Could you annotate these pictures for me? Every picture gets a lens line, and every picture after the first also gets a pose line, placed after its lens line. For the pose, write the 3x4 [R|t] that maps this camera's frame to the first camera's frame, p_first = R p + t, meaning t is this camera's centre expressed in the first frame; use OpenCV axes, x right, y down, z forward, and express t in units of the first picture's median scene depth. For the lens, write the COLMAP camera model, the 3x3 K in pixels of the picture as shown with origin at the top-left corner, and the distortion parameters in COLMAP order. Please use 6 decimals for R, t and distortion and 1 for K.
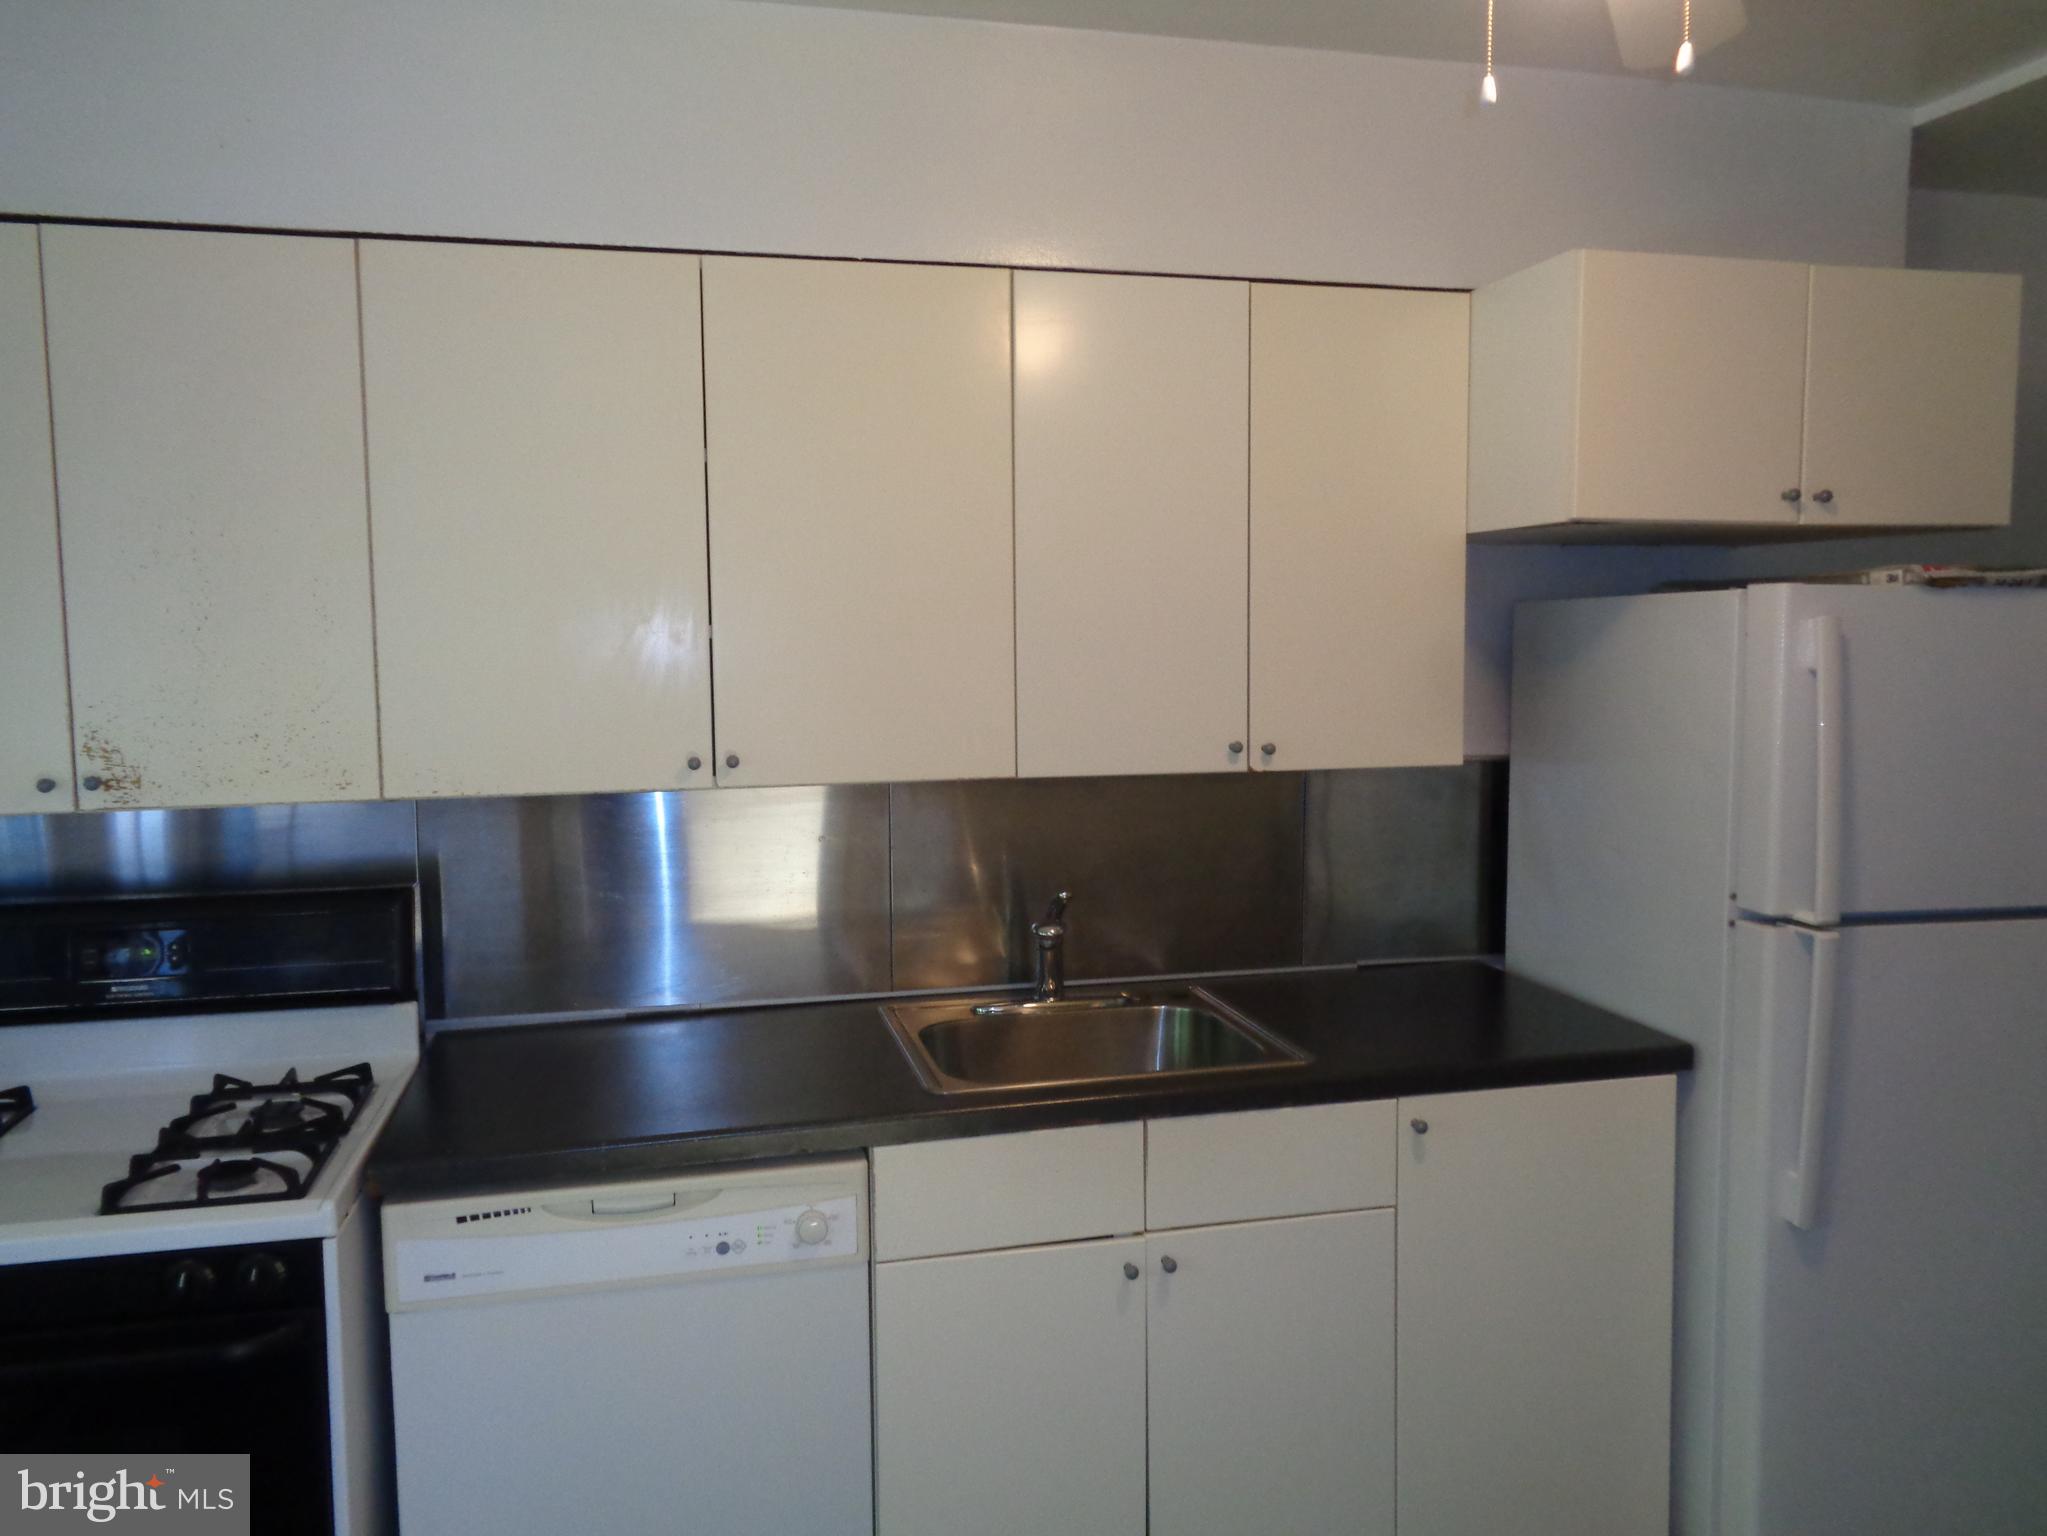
lens RADIAL K [[1540.5, 0, 1016.7], [0, 1540.5, 758.4], [0, 0, 1]] dist [0.008221, 0.005869]
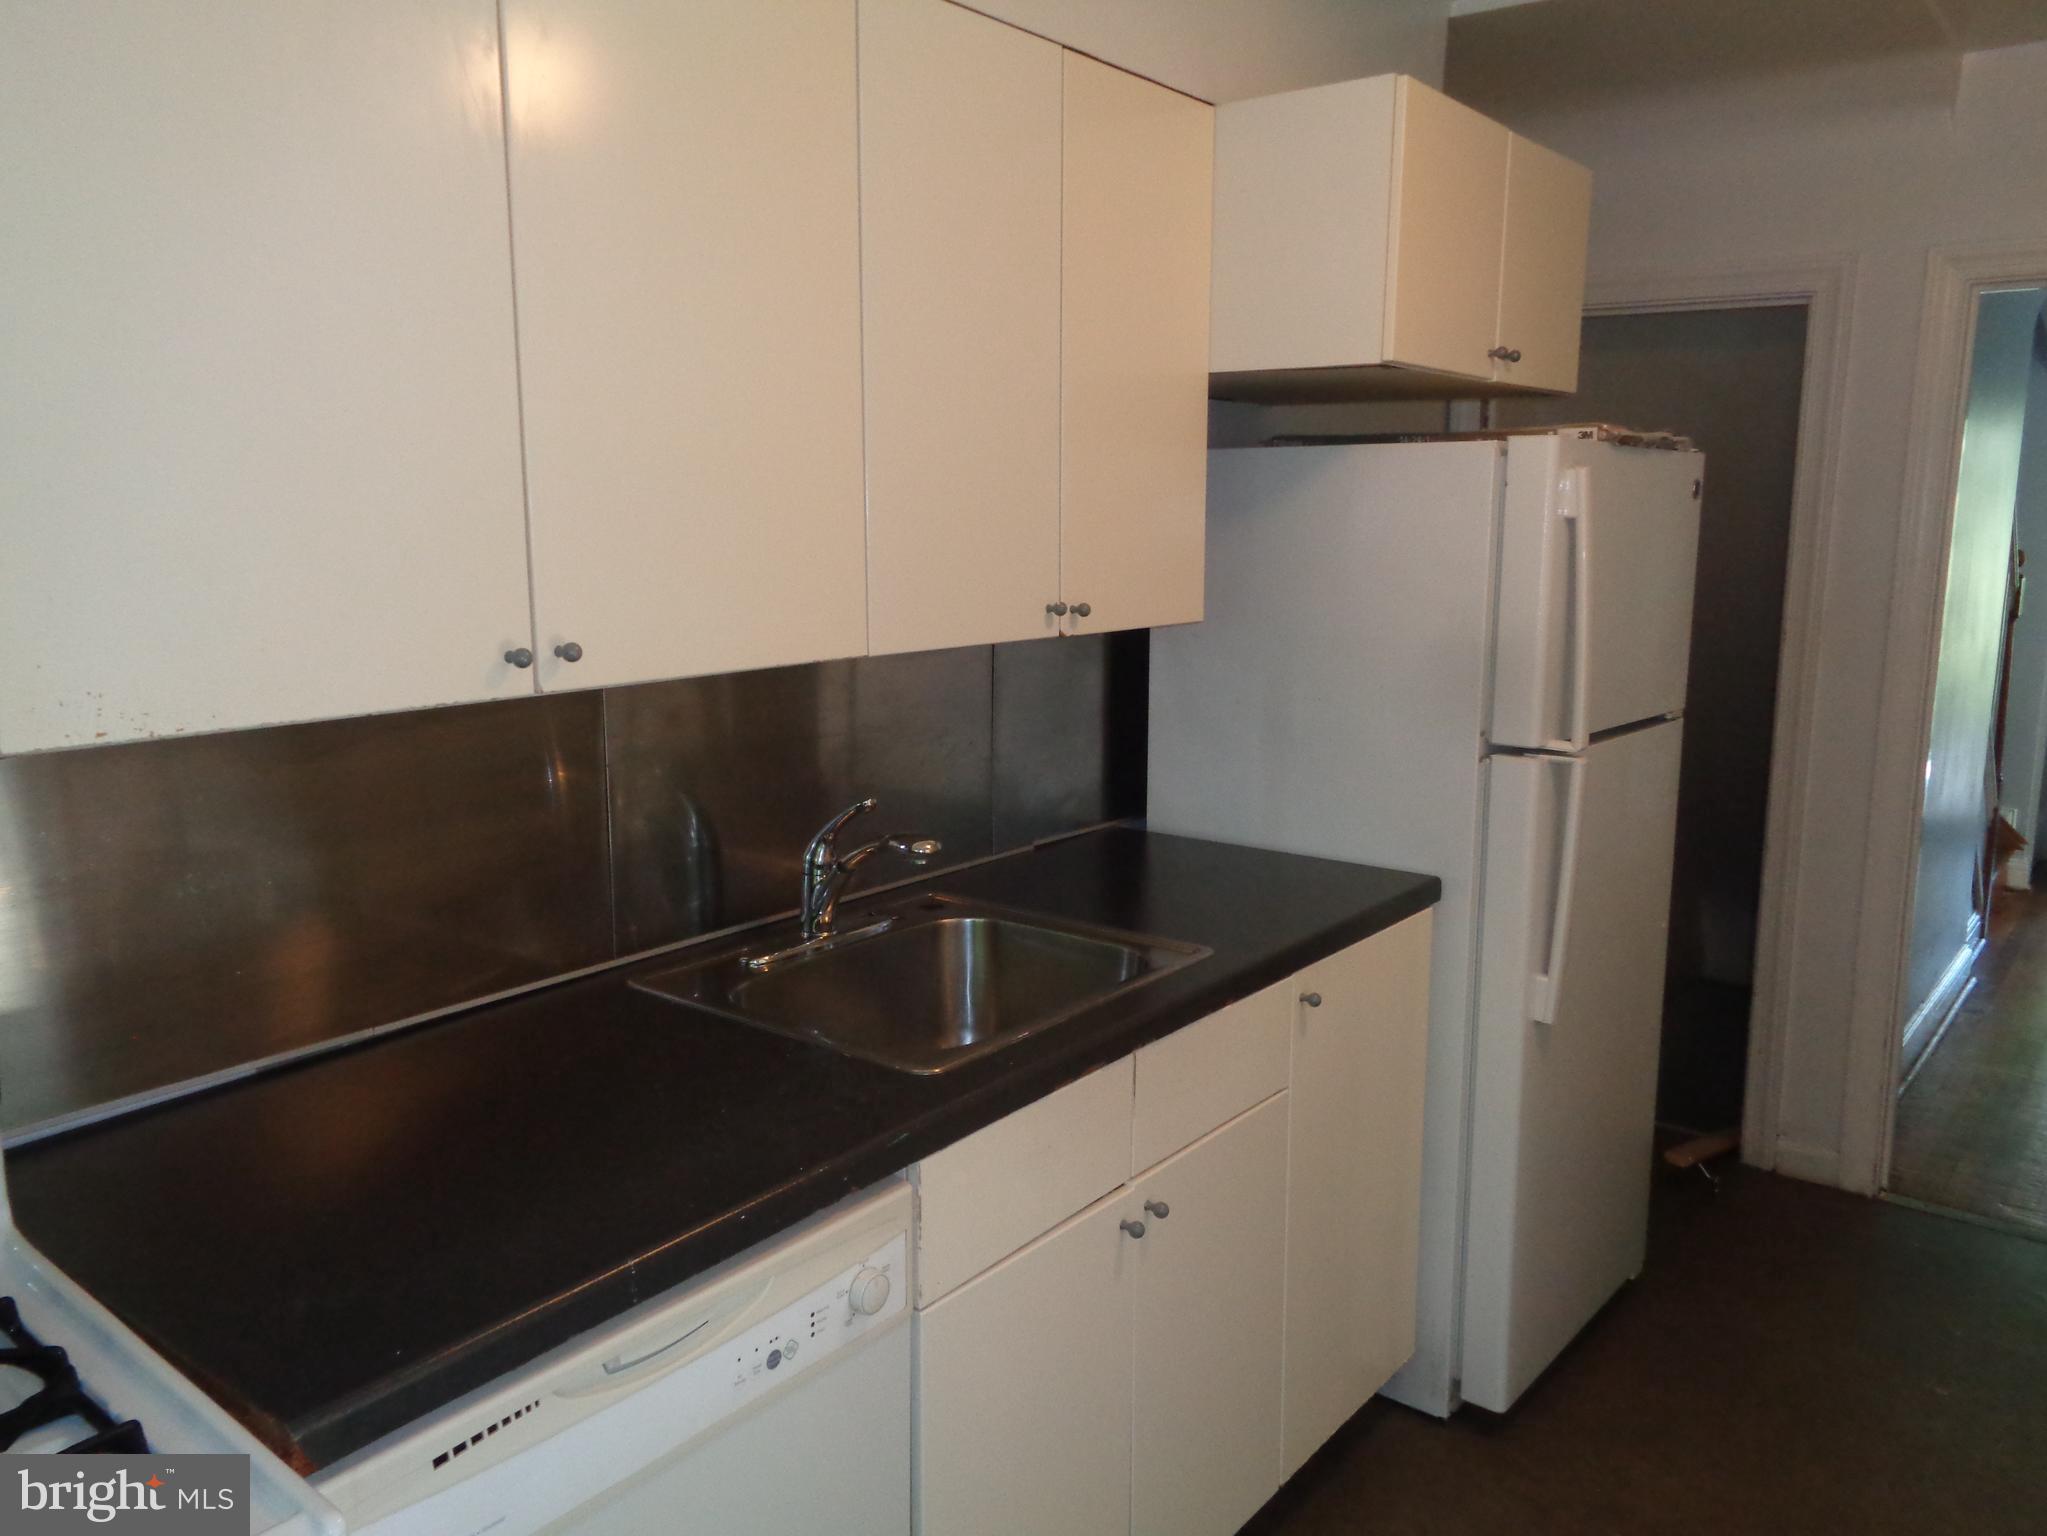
lens RADIAL K [[1546.7, 0, 1023.5], [0, 1546.7, 768.0], [0, 0, 1]] dist [0.002113, 0.052060]
pose [[0.783809, -0.094849, 0.613716, -0.456872], [0.040467, 0.993968, 0.101934, -0.009037], [-0.619682, -0.055061, 0.782919, 0.369472]]
